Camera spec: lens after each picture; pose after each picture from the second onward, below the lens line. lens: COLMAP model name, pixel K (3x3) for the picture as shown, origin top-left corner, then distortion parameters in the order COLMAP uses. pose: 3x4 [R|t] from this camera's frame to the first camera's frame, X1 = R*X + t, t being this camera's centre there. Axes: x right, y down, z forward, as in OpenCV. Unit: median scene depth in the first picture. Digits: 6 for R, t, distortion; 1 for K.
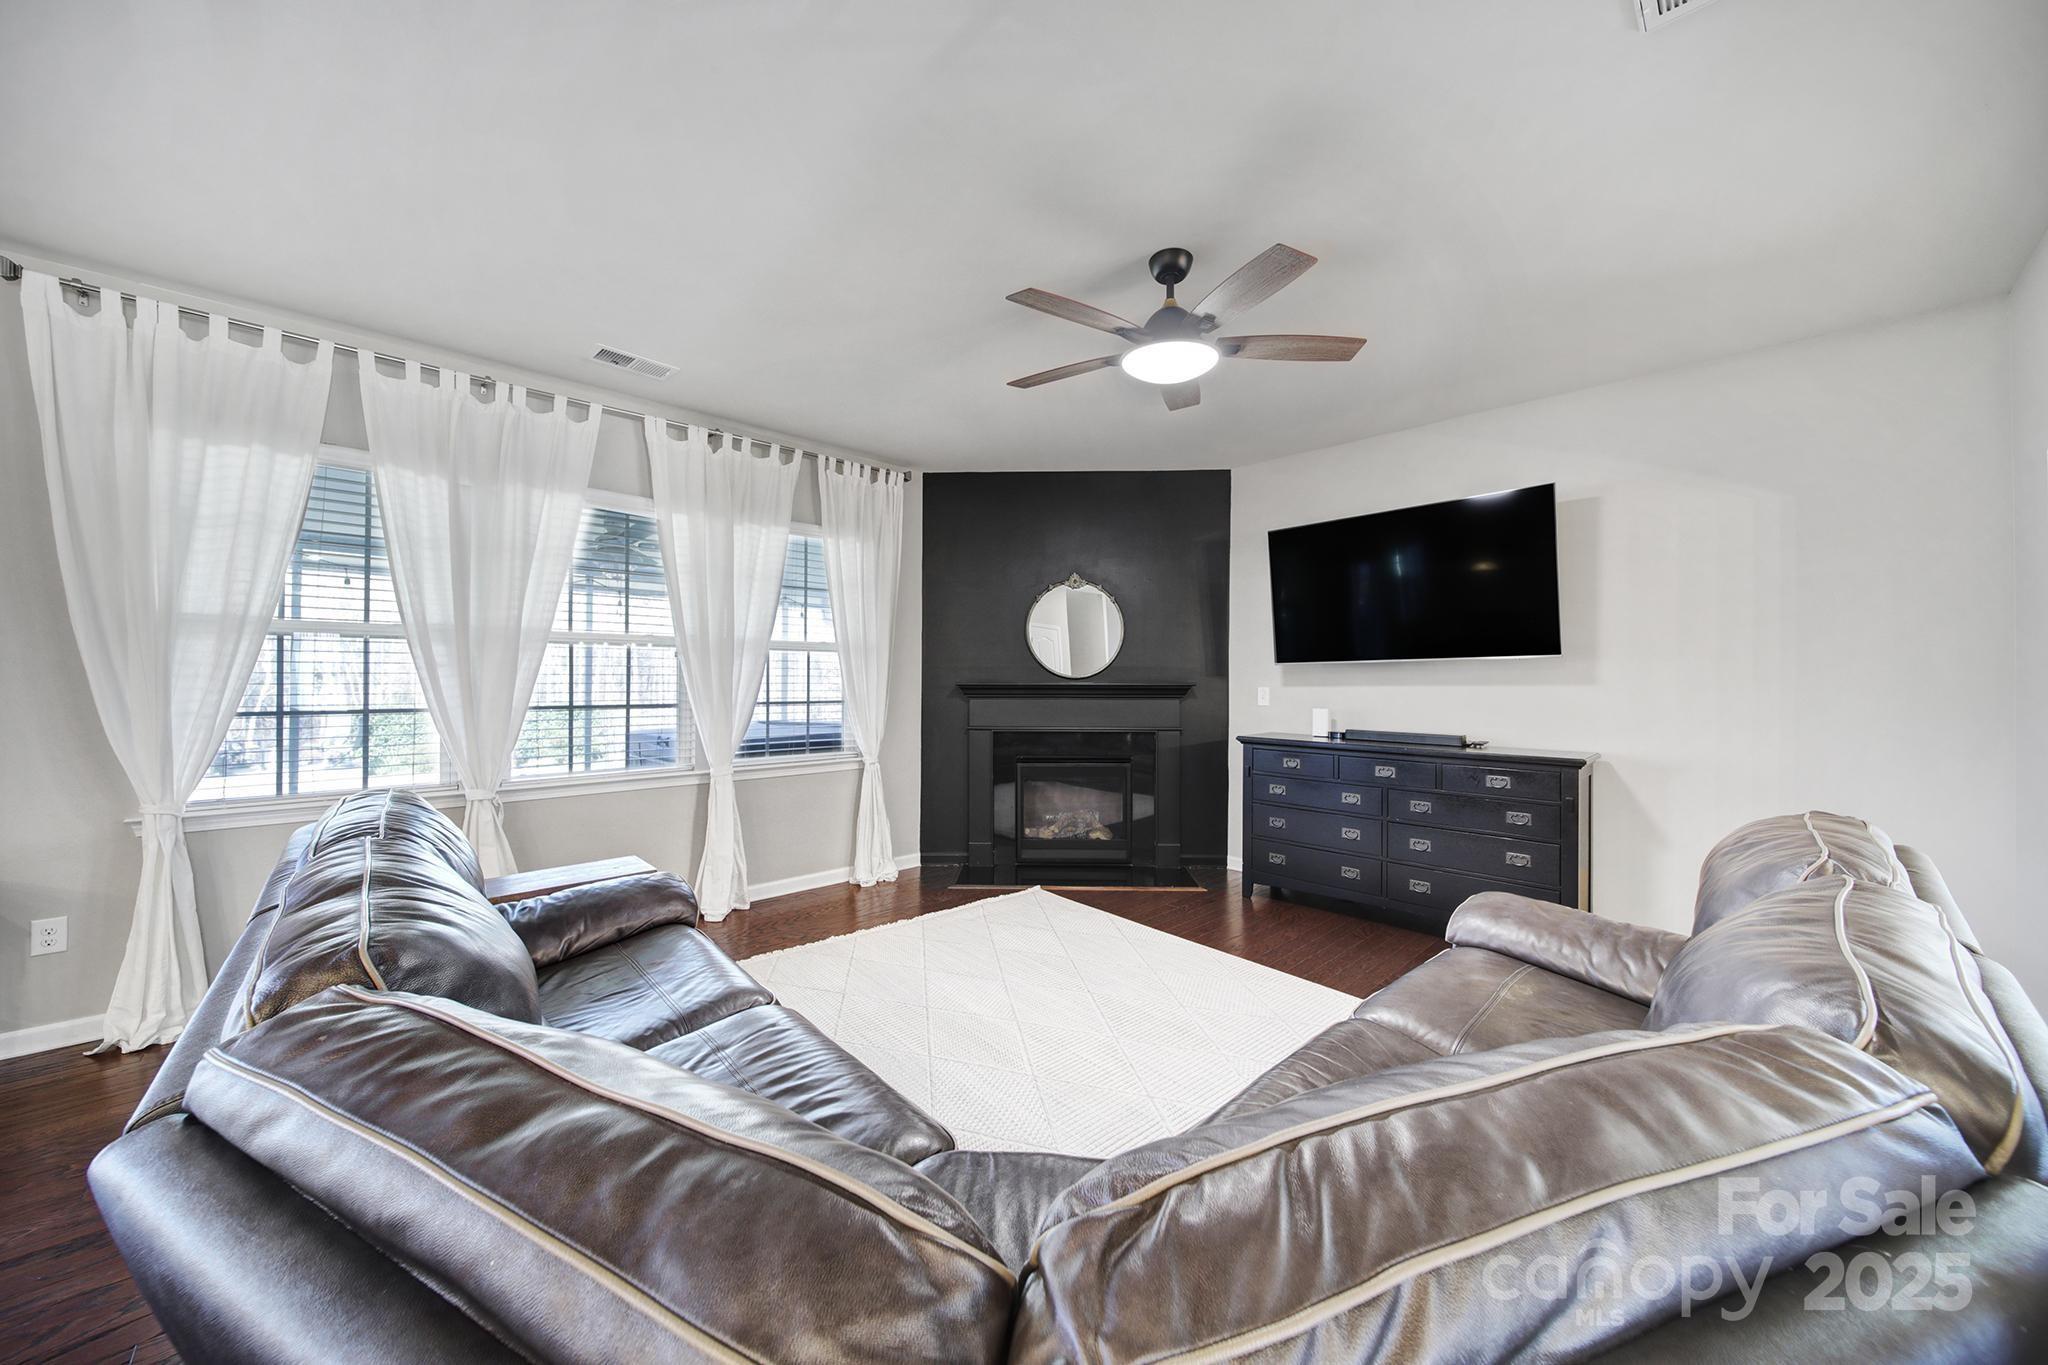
lens RADIAL K [[712.0, 0, 1021.1], [0, 712.0, 670.2], [0, 0, 1]] dist [0.001575, -0.002537]
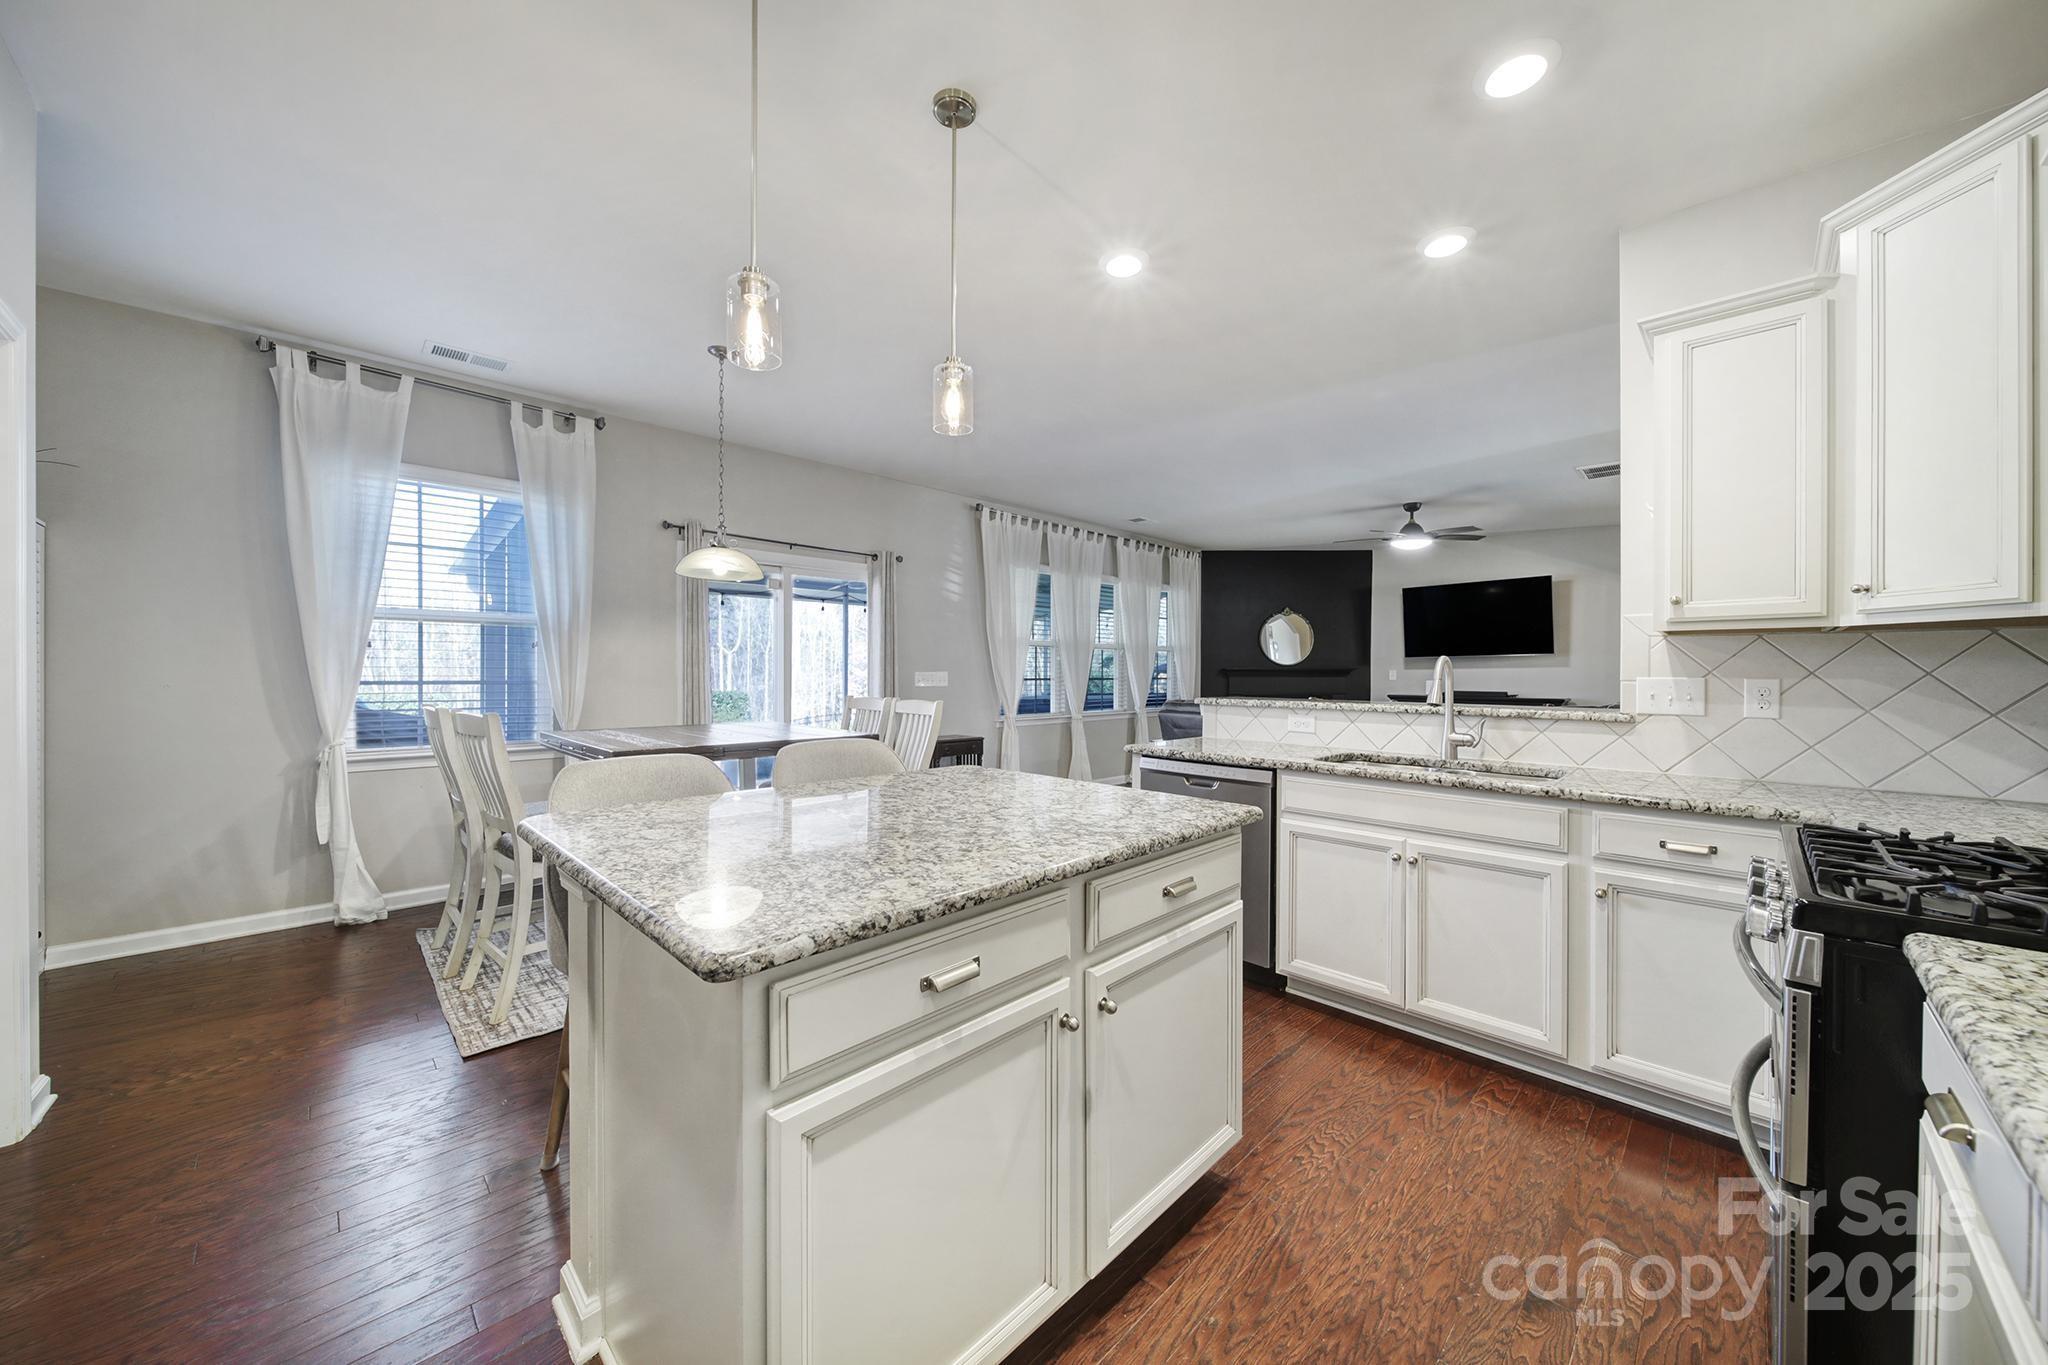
lens RADIAL K [[723.0, 0, 1022.6], [0, 723.0, 675.2], [0, 0, 1]] dist [-0.000167, 0.000015]
pose [[0.999661, -0.000515, 0.026034, -0.920088], [0.000133, 0.999892, 0.014689, 0.011256], [-0.026038, -0.014680, 0.999553, -1.163682]]
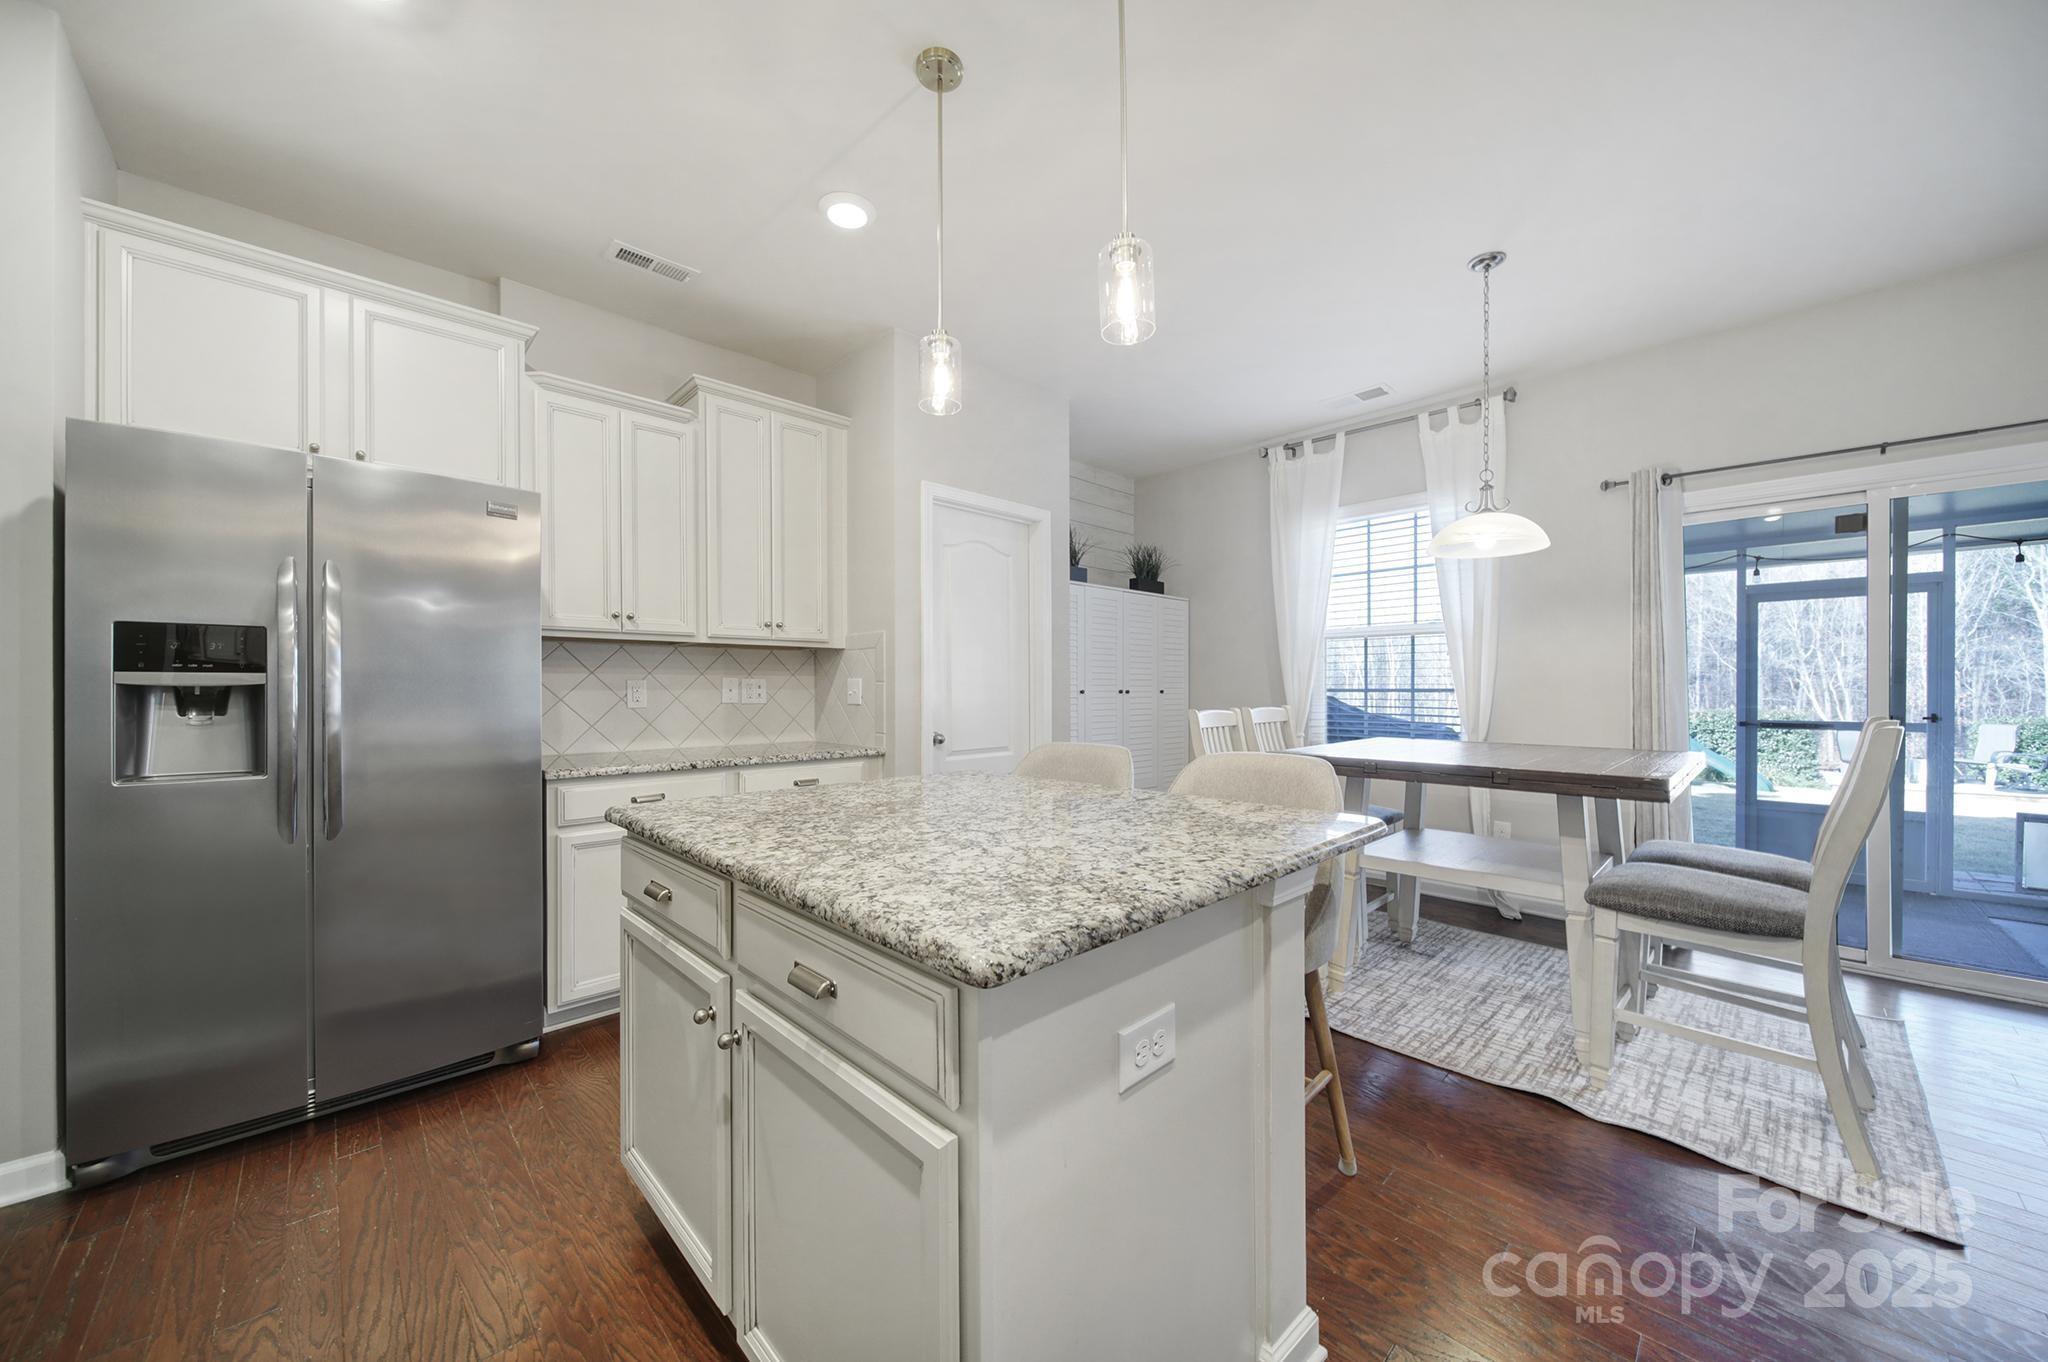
lens RADIAL K [[728.7, 0, 1022.5], [0, 728.7, 691.7], [0, 0, 1]] dist [-0.004105, -0.000323]
pose [[0.009725, 0.000370, -0.999953, -0.530508], [0.011503, 0.999934, 0.000482, 0.034557], [0.999887, -0.011507, 0.009720, -0.652090]]
